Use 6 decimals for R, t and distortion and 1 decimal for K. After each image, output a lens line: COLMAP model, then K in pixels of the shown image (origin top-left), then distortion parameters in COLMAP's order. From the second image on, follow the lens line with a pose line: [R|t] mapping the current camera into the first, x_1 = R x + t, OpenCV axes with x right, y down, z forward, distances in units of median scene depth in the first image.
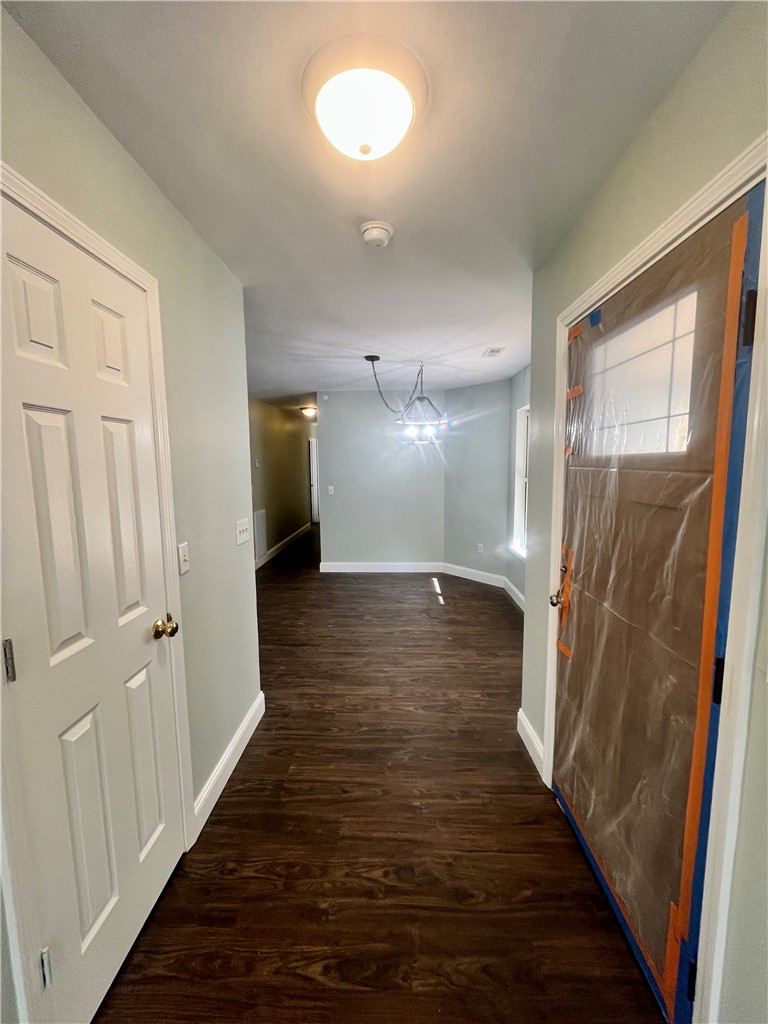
lens RADIAL K [[414.2, 0, 385.2], [0, 414.2, 513.3], [0, 0, 1]] dist [-0.003451, -0.000056]
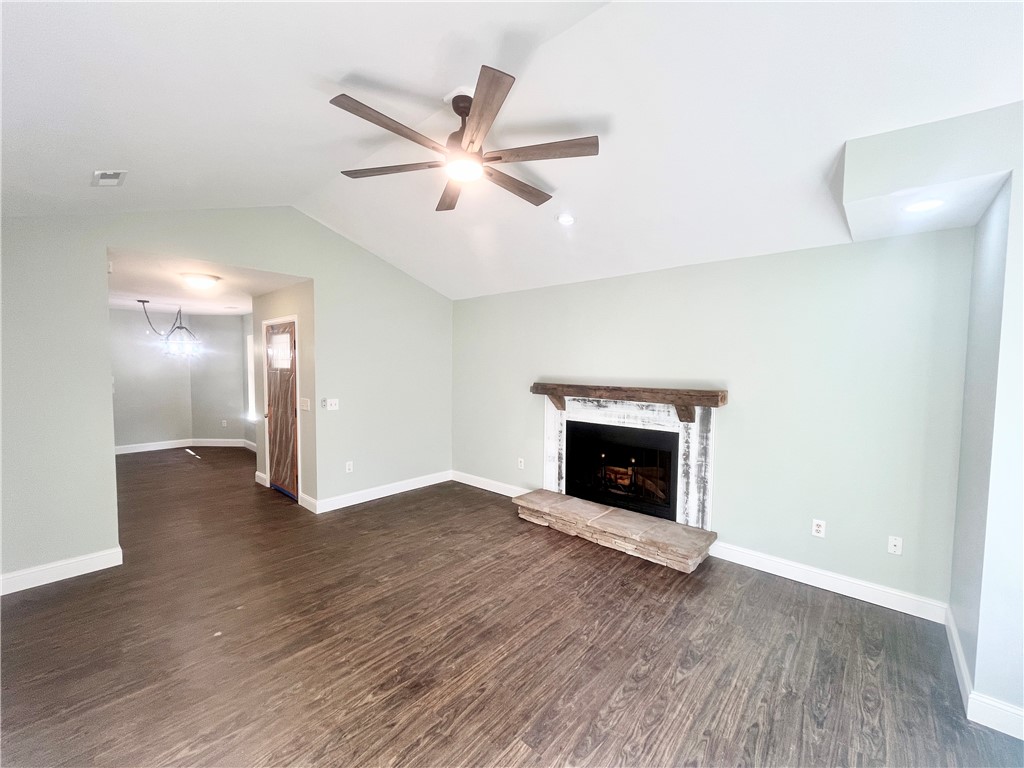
lens RADIAL K [[414.2, 0, 515.7], [0, 414.2, 387.7], [0, 0, 1]] dist [-0.003451, -0.000056]
pose [[0.635519, -0.028771, 0.771549, -0.332125], [0.076743, 0.996711, -0.026045, 0.103540], [-0.768262, 0.075763, 0.635637, -1.024827]]
